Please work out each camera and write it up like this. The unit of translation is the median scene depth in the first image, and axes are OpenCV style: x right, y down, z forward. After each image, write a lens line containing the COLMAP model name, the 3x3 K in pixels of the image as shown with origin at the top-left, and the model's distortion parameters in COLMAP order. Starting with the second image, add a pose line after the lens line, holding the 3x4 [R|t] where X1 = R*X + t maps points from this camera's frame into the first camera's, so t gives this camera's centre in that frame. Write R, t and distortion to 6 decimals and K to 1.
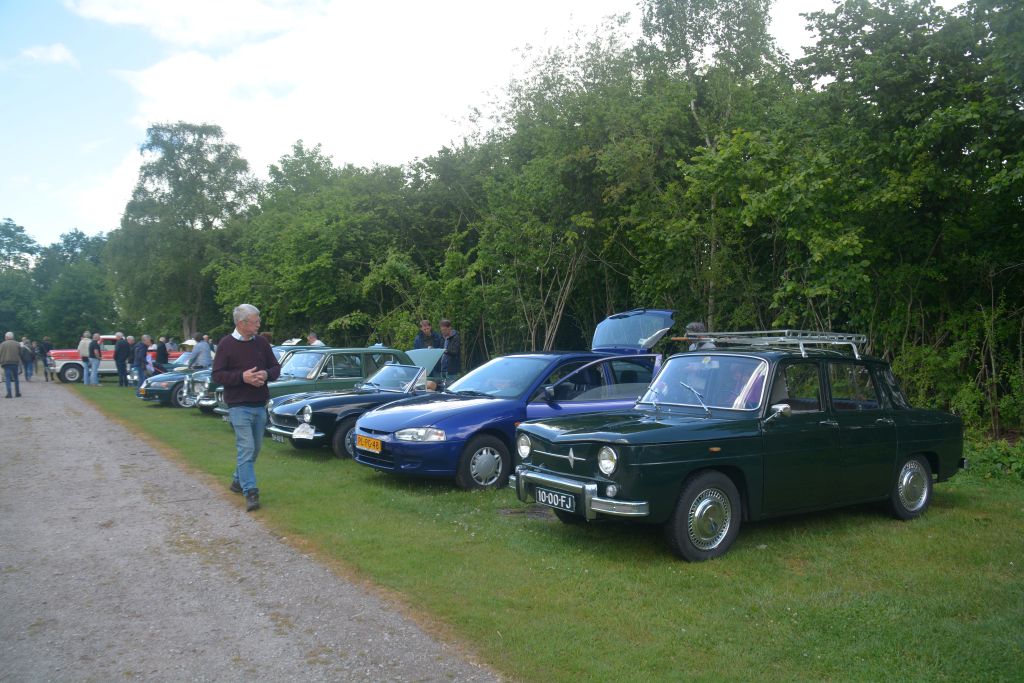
lens RADIAL K [[811.1, 0, 512.0], [0, 811.1, 341.5], [0, 0, 1]] dist [-0.169000, 0.122525]
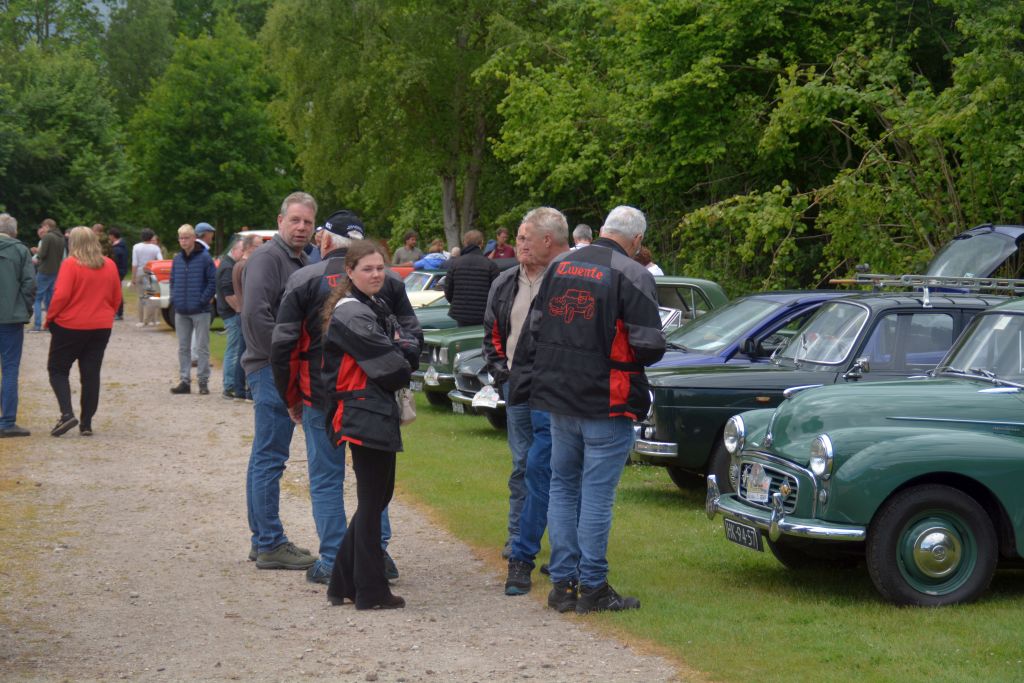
lens RADIAL K [[2647.1, 0, 512.0], [0, 2647.1, 341.5], [0, 0, 1]] dist [0.056698, 0.196695]
pose [[0.920857, 0.020925, -0.389339, 0.180612], [-0.003783, 0.998991, 0.044742, -0.011239], [0.389882, -0.039728, 0.920007, -0.306700]]
